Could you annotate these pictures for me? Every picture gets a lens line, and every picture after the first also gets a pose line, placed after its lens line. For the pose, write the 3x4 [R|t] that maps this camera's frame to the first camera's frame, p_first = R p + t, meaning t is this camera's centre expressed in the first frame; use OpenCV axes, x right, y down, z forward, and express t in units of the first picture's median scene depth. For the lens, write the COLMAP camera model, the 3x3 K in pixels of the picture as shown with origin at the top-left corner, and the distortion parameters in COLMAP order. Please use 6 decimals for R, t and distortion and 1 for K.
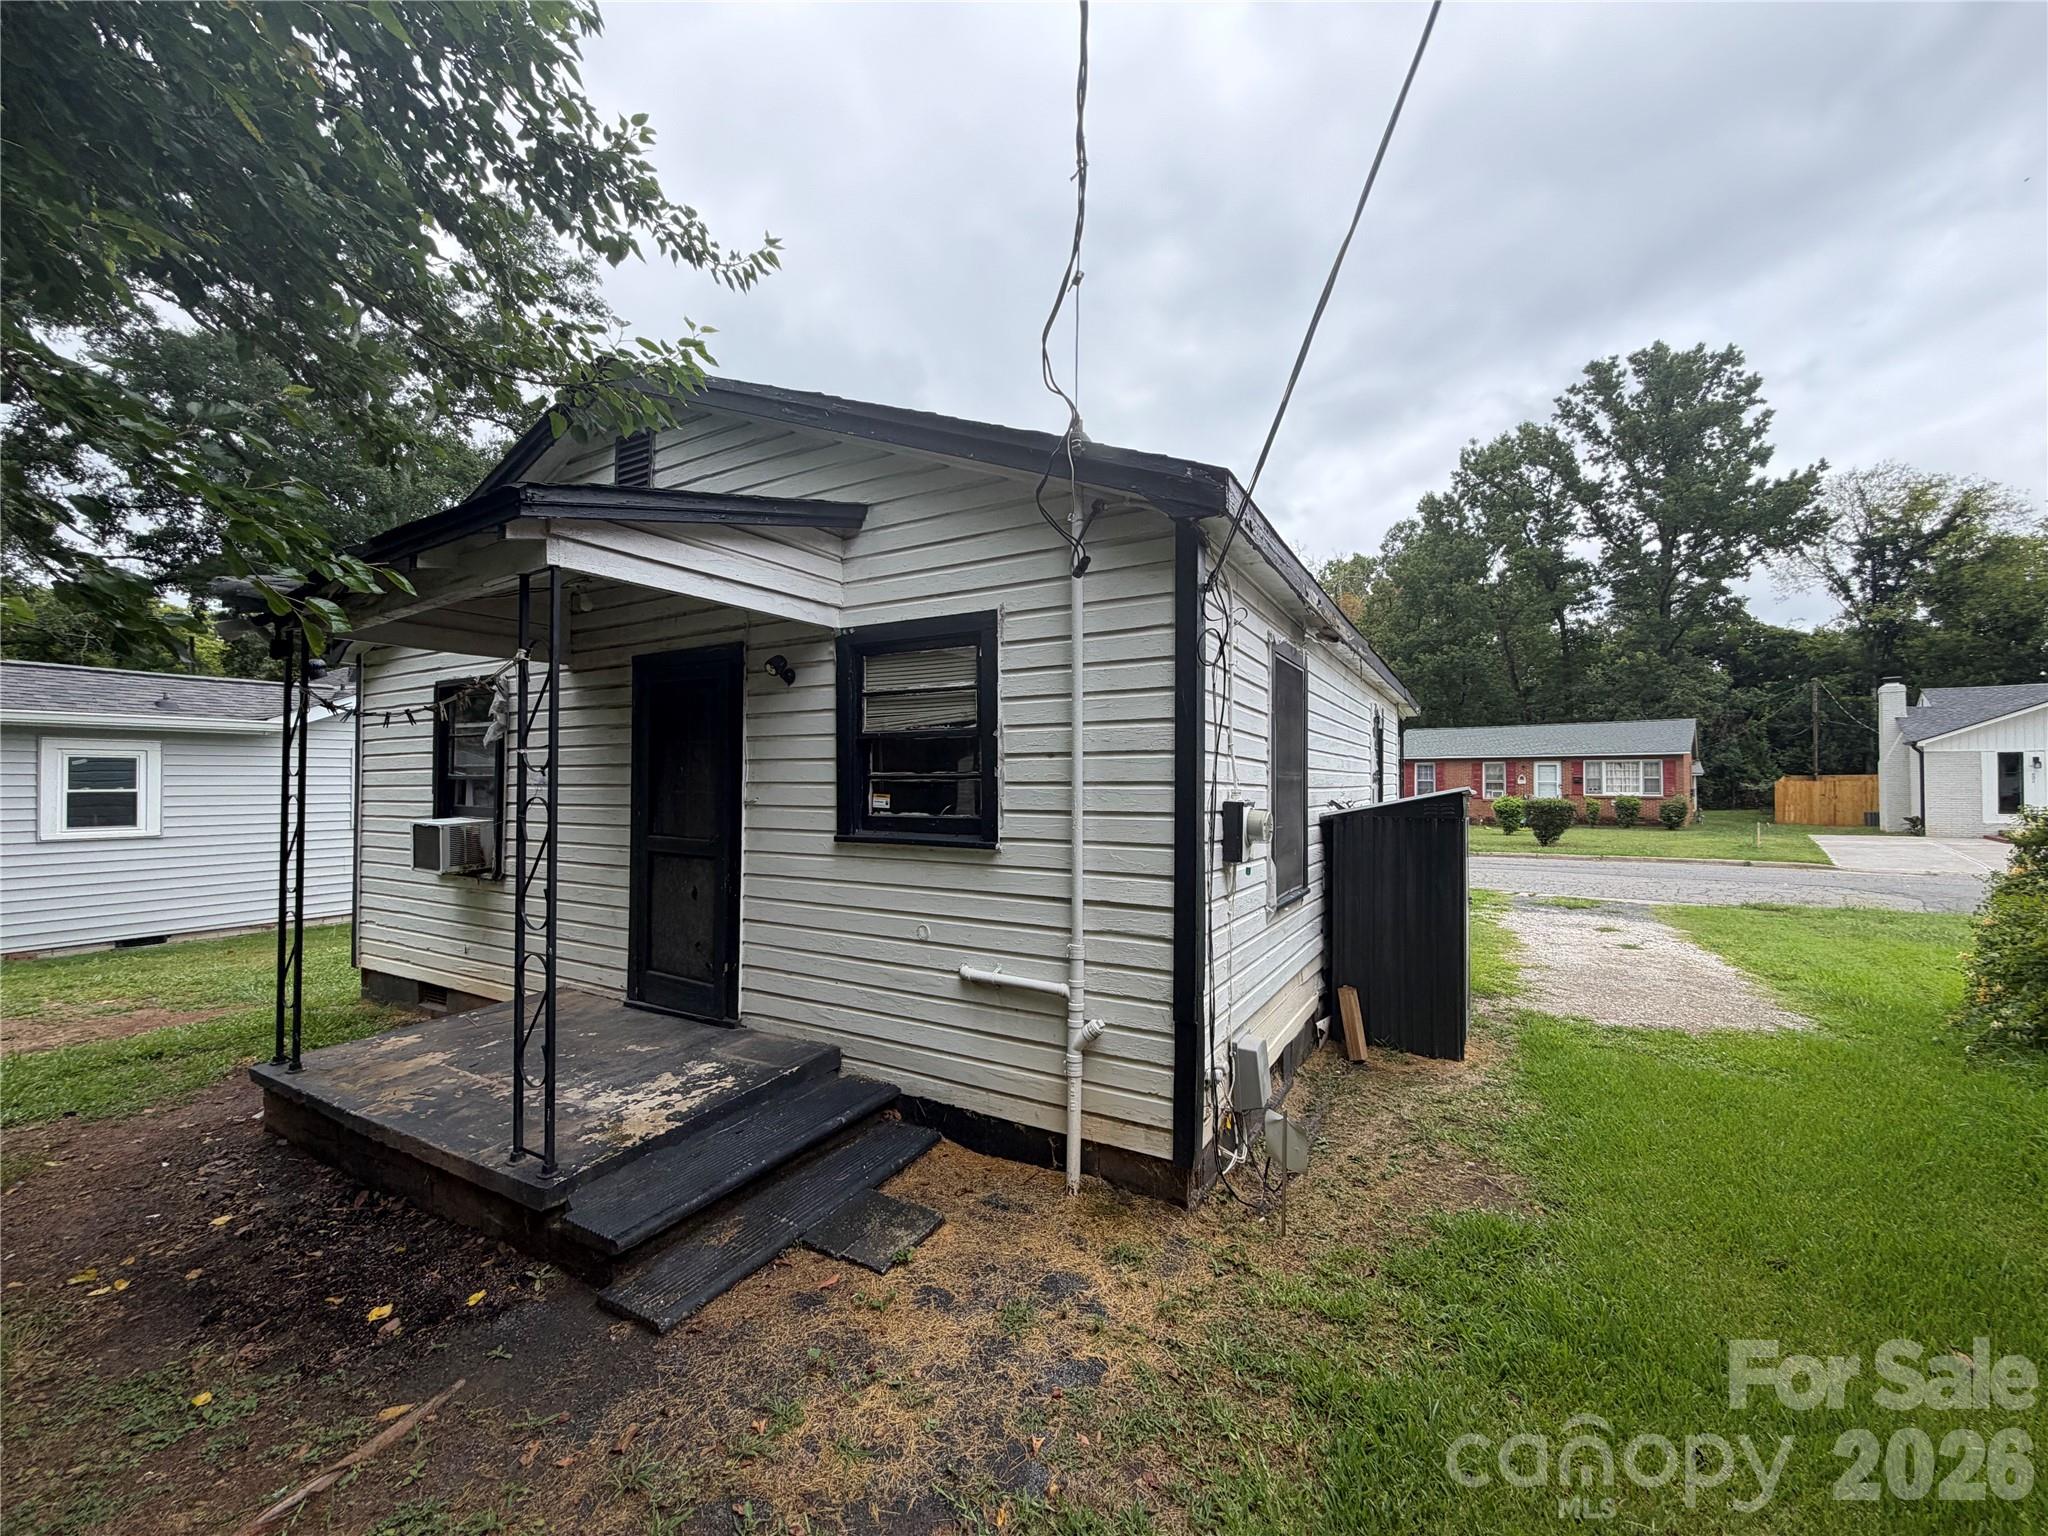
lens RADIAL K [[833.1, 0, 1024.0], [0, 833.1, 768.0], [0, 0, 1]] dist [0.001194, 0.000346]
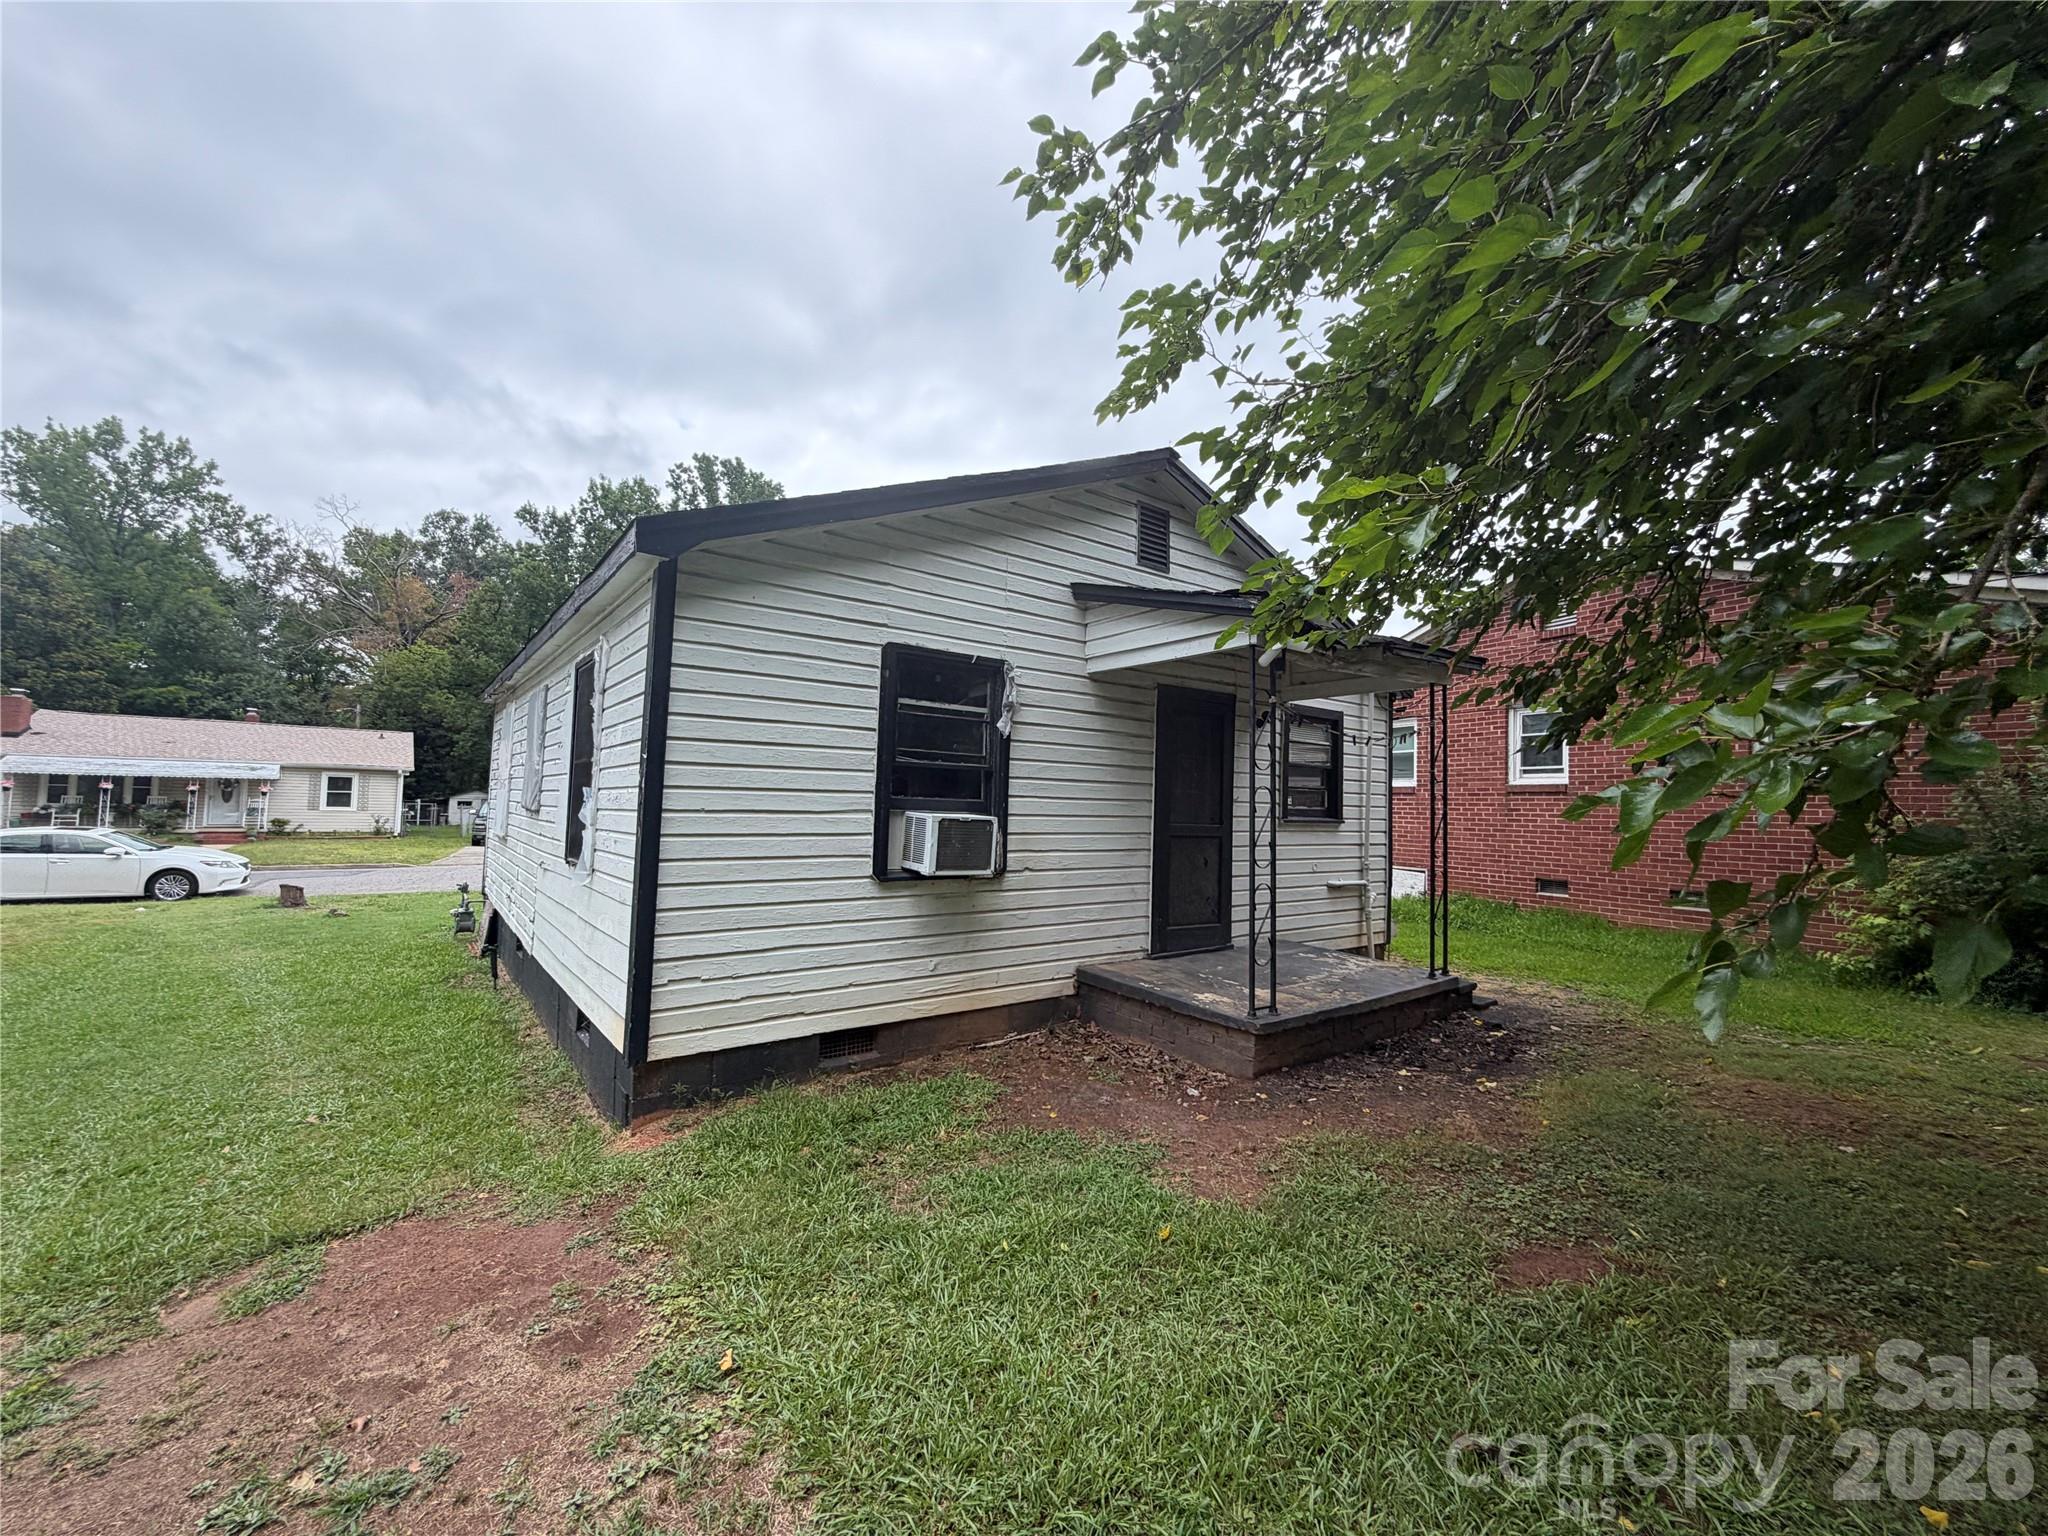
lens RADIAL K [[833.1, 0, 1024.0], [0, 833.1, 768.0], [0, 0, 1]] dist [0.001194, 0.000346]
pose [[0.366961, 0.054347, 0.928647, -1.731187], [-0.036463, 0.998365, -0.044018, 0.059100], [-0.929521, -0.017708, 0.368343, 0.724880]]
